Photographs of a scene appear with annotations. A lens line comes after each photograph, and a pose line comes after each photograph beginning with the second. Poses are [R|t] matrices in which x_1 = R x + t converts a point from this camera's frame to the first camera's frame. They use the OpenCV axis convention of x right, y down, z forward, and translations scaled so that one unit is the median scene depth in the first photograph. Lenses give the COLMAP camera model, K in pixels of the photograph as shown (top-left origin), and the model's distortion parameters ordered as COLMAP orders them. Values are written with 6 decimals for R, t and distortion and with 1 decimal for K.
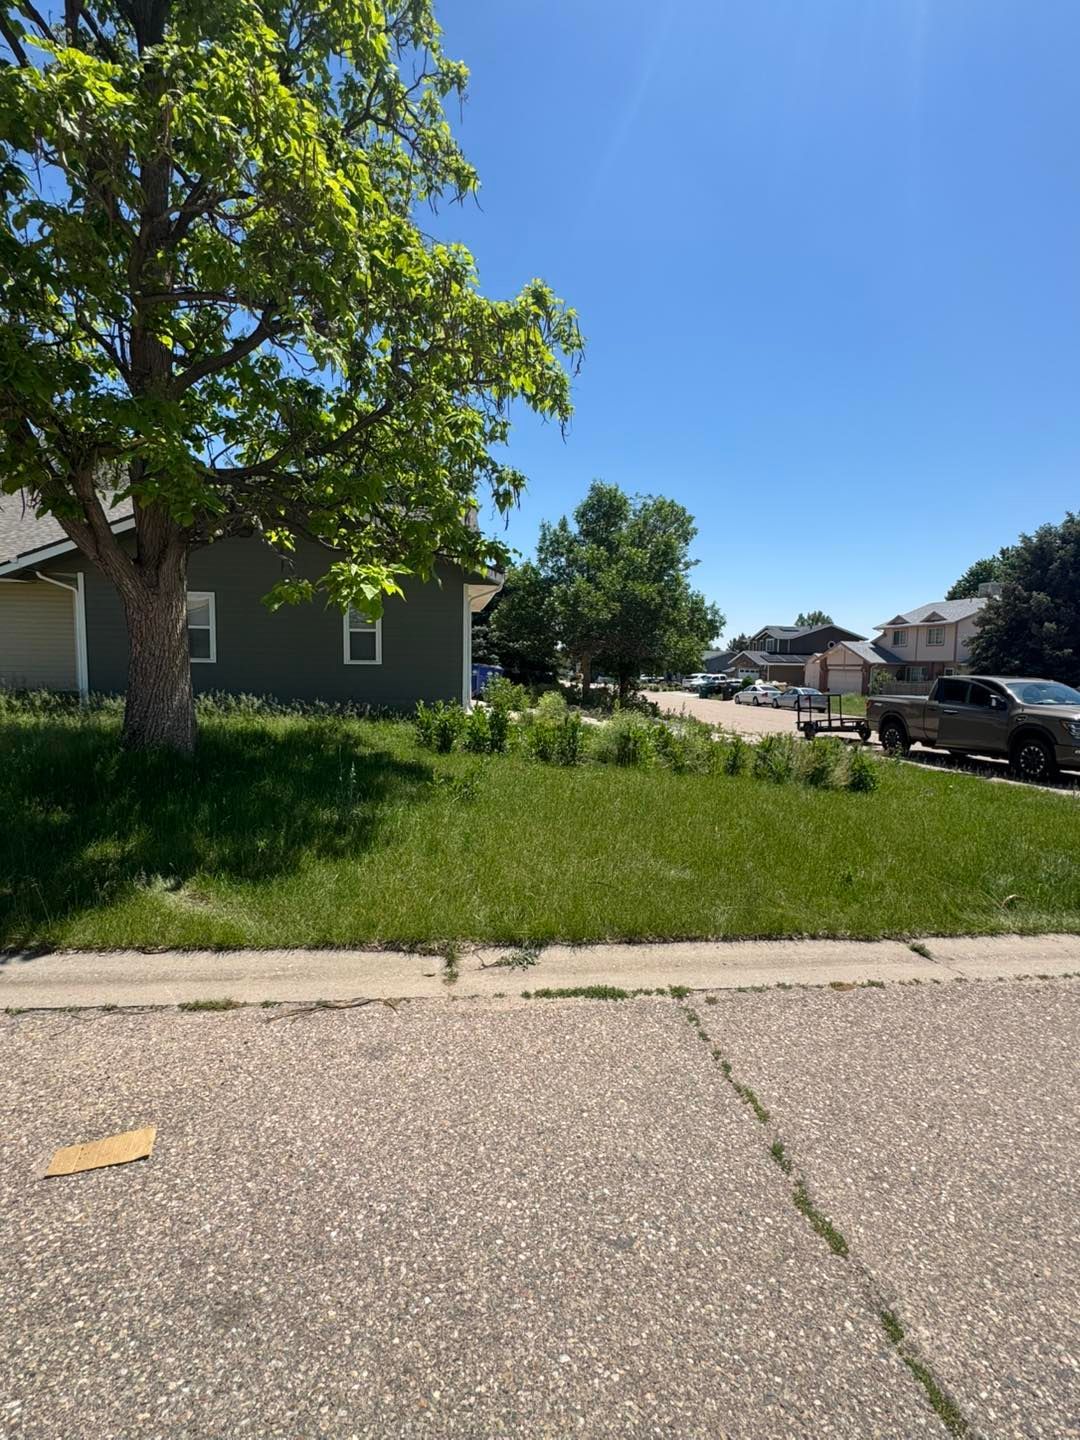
lens RADIAL K [[663.7, 0, 550.0], [0, 663.7, 723.3], [0, 0, 1]] dist [0.000086, -0.000822]
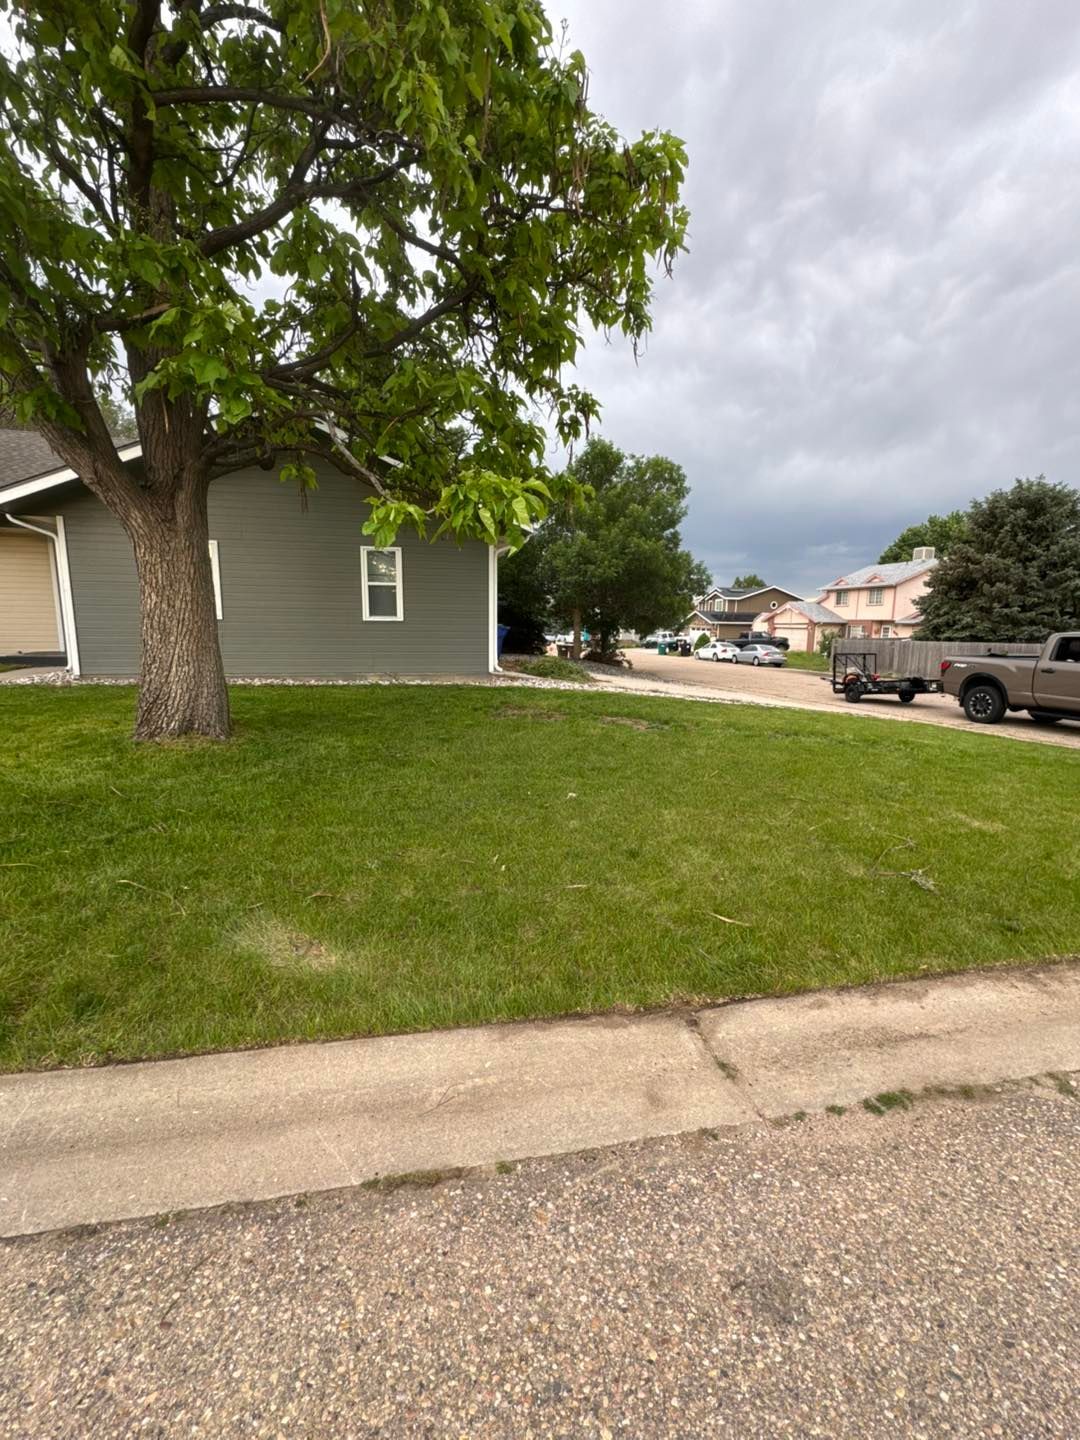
lens RADIAL K [[585.0, 0, 532.4], [0, 585.0, 721.1], [0, 0, 1]] dist [-0.002362, 0.000701]
pose [[0.997274, -0.013833, 0.072475, -0.088923], [0.008396, 0.997164, 0.074793, -0.005054], [-0.073304, -0.073980, 0.994562, 0.101472]]
